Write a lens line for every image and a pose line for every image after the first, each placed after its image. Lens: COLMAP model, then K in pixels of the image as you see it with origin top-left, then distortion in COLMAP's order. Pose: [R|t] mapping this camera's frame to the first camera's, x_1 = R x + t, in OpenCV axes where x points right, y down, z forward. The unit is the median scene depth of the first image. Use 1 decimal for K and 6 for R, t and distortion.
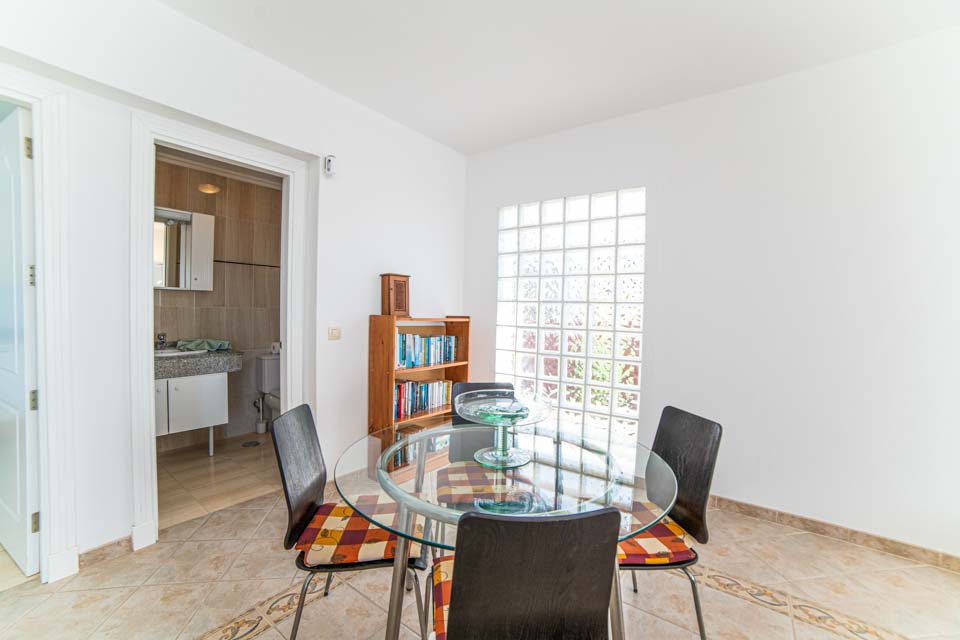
lens RADIAL K [[402.4, 0, 480.0], [0, 402.4, 320.0], [0, 0, 1]] dist [-0.001638, 0.000355]
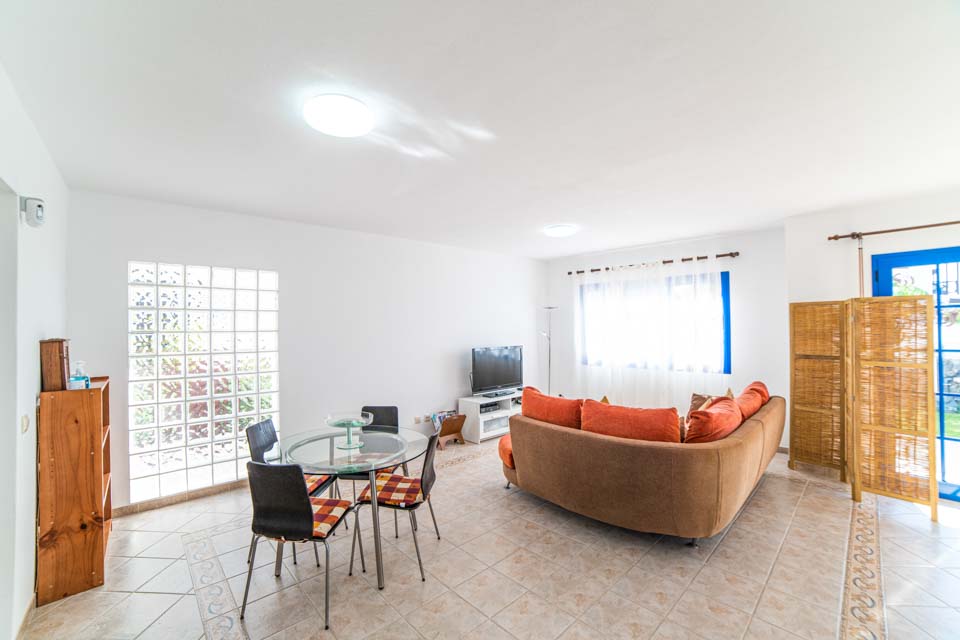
lens RADIAL K [[400.2, 0, 452.8], [0, 400.2, 324.3], [0, 0, 1]] dist [0.000407, 0.000045]
pose [[0.237845, 0.003316, 0.971297, -0.802925], [0.034539, 0.999333, -0.011870, -0.094003], [-0.970689, 0.036370, 0.237572, 0.023254]]
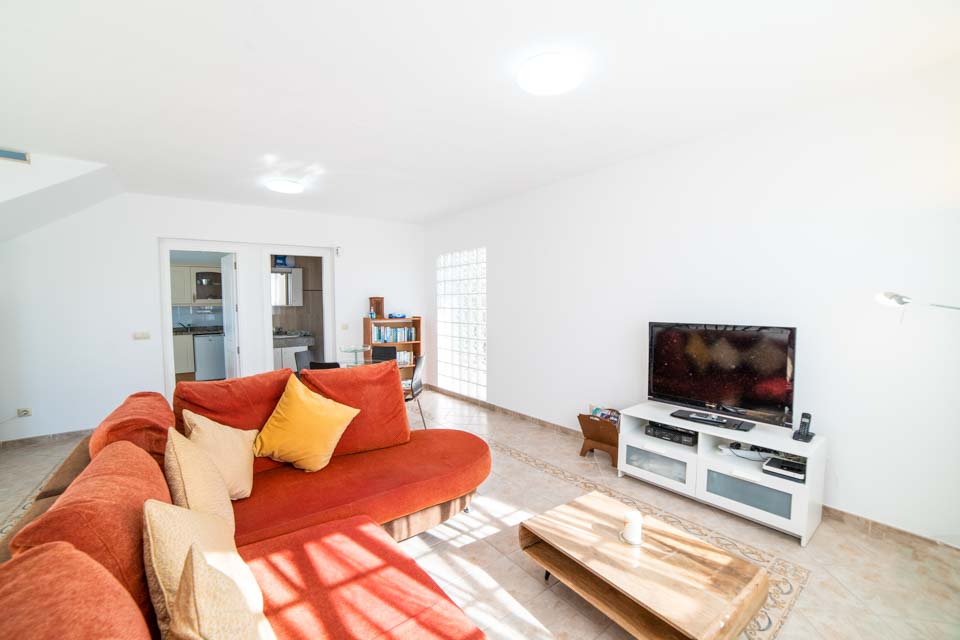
lens RADIAL K [[419.1, 0, 480.0], [0, 419.1, 320.0], [0, 0, 1]] dist [-0.001925, -0.000031]
pose [[0.949681, -0.005435, -0.313172, 0.925077], [0.011775, 0.999762, 0.018357, -0.029441], [0.312998, -0.021121, 0.949519, -0.817274]]
